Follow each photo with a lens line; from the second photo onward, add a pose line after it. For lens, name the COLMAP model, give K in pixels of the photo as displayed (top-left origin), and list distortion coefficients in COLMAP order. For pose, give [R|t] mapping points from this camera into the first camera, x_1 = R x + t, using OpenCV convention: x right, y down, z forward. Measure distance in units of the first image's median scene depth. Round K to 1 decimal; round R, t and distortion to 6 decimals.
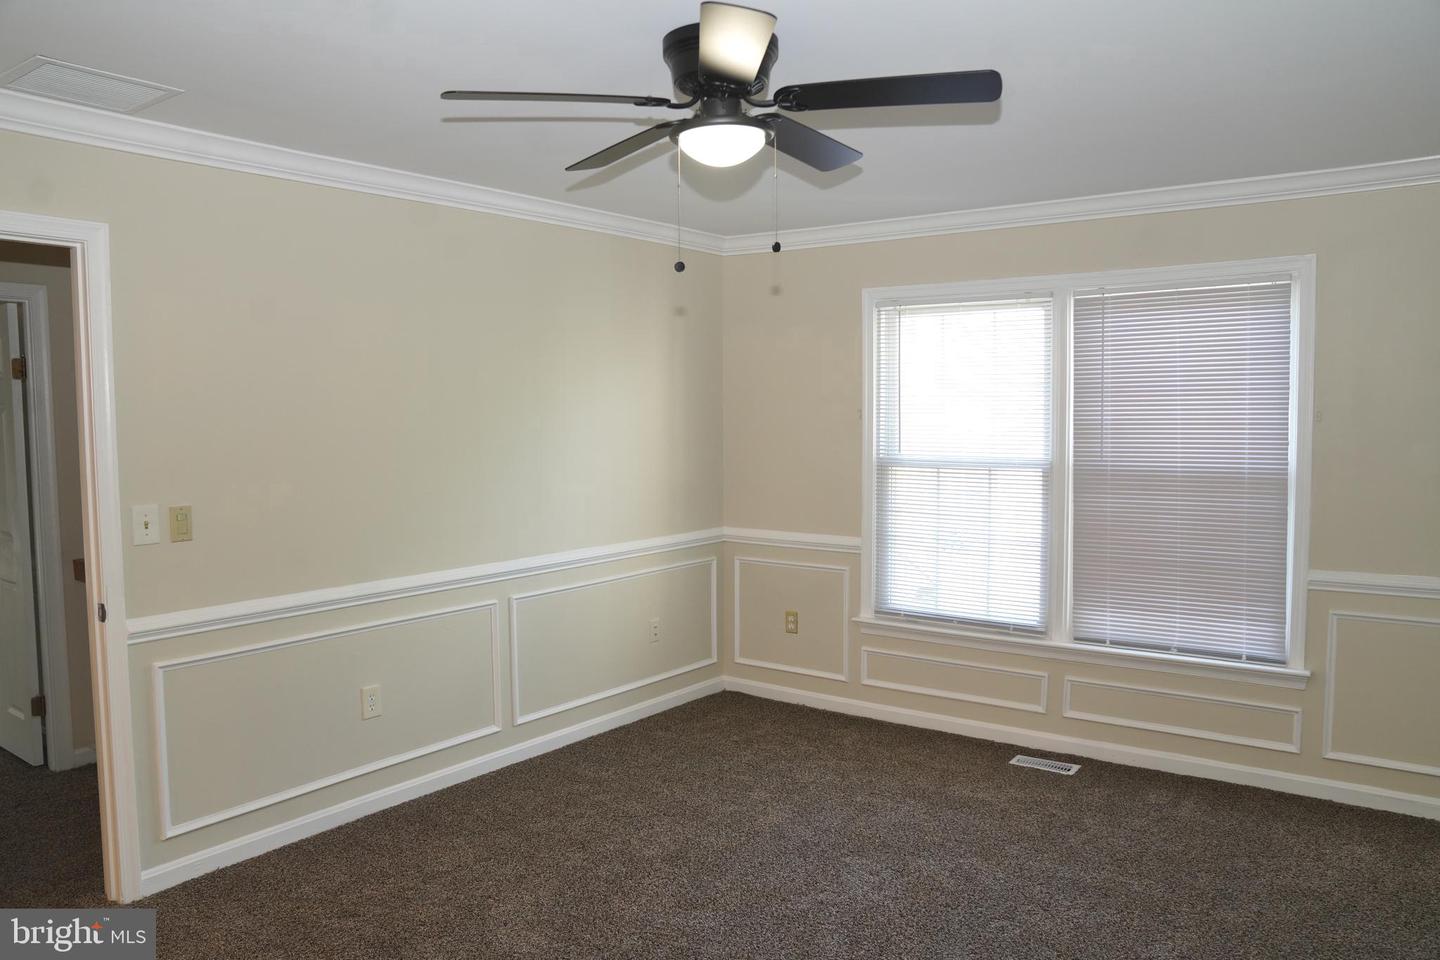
lens RADIAL K [[986.3, 0, 740.7], [0, 986.3, 481.2], [0, 0, 1]] dist [-0.133612, 0.098102]
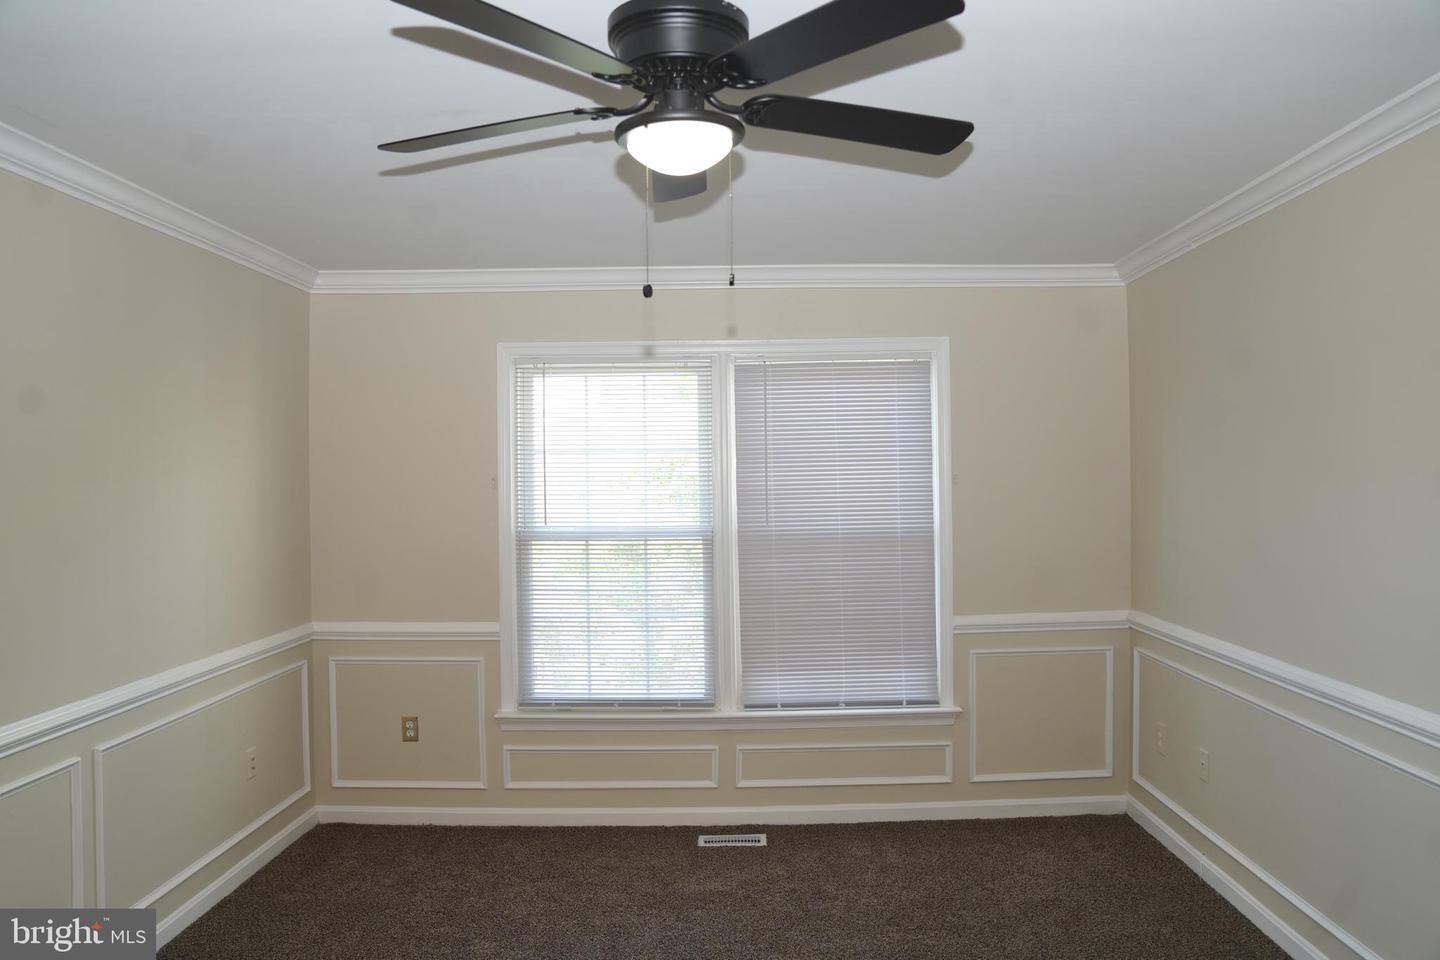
lens RADIAL K [[986.3, 0, 740.7], [0, 986.3, 481.2], [0, 0, 1]] dist [-0.133612, 0.098102]
pose [[0.813904, -0.004856, 0.580979, -0.241312], [0.047209, 0.997211, -0.057801, -0.009325], [-0.579078, 0.074472, 0.811864, 0.175794]]
